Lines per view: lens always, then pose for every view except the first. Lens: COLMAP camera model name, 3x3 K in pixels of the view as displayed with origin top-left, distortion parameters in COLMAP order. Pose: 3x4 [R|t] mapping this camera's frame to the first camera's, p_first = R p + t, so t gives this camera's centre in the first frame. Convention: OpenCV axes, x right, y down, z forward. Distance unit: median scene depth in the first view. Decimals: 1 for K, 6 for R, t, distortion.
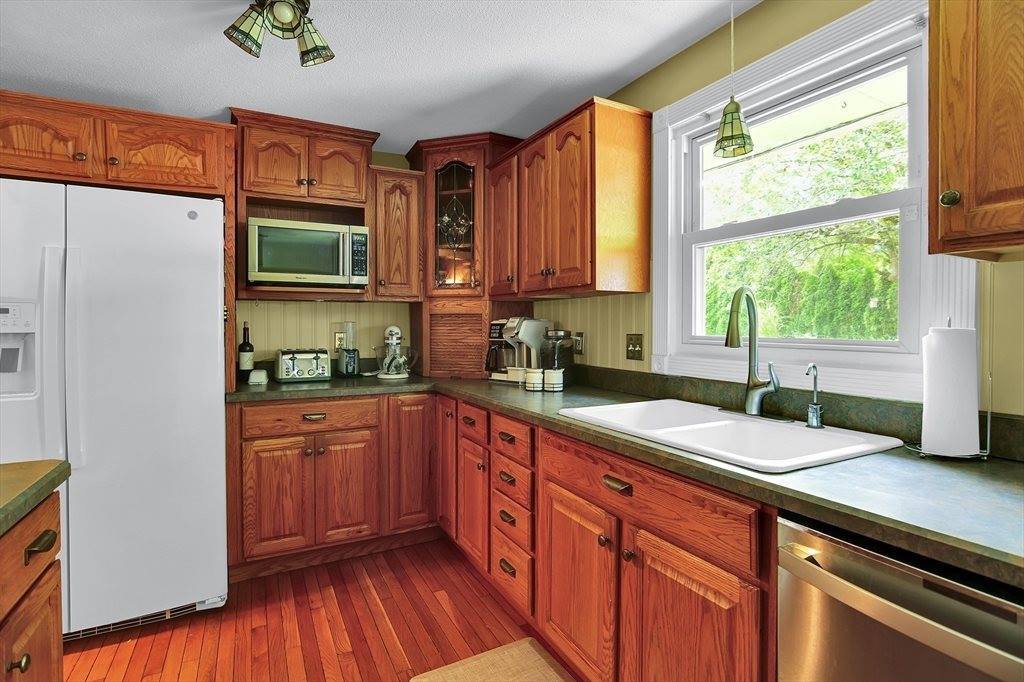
lens RADIAL K [[501.1, 0, 511.7], [0, 501.1, 325.1], [0, 0, 1]] dist [-0.017942, 0.001188]
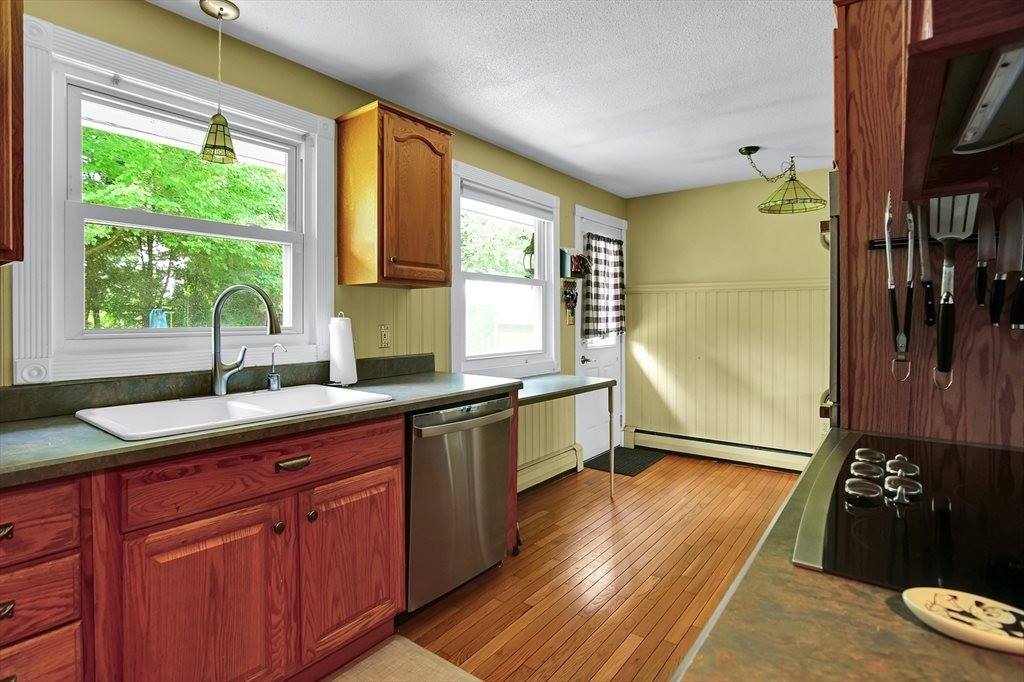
lens RADIAL K [[501.1, 0, 511.7], [0, 501.1, 325.1], [0, 0, 1]] dist [-0.017942, 0.001188]
pose [[-0.416181, -0.009380, 0.909233, -0.729301], [-0.000668, 0.999950, 0.010010, 0.006844], [-0.909282, 0.003559, -0.416166, 0.771692]]
